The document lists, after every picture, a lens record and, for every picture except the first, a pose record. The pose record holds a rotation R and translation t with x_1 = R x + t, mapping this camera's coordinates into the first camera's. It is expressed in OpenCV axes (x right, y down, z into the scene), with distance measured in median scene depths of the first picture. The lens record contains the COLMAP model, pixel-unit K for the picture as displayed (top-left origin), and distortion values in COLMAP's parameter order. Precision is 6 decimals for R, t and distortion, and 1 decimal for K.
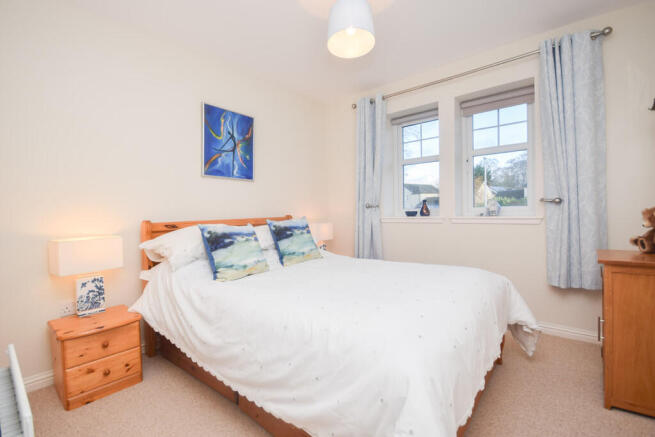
lens RADIAL K [[287.6, 0, 327.9], [0, 287.6, 215.6], [0, 0, 1]] dist [-0.001135, -0.000613]
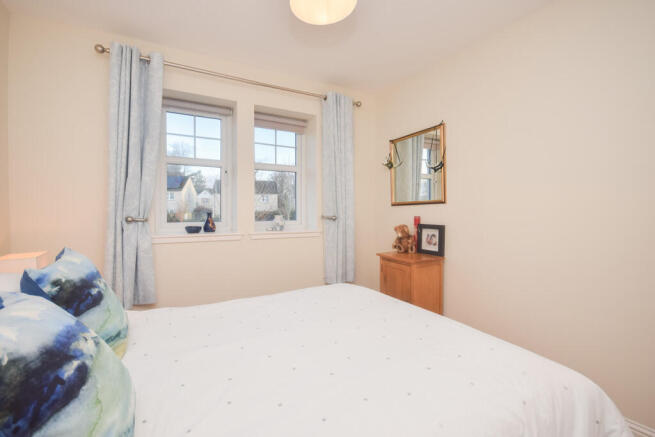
lens RADIAL K [[287.6, 0, 327.9], [0, 287.6, 215.6], [0, 0, 1]] dist [-0.001135, -0.000613]
pose [[0.381245, 0.010984, 0.924409, -0.315134], [0.009164, 0.999835, -0.015660, -0.032663], [-0.924429, 0.014442, 0.381082, 0.413271]]
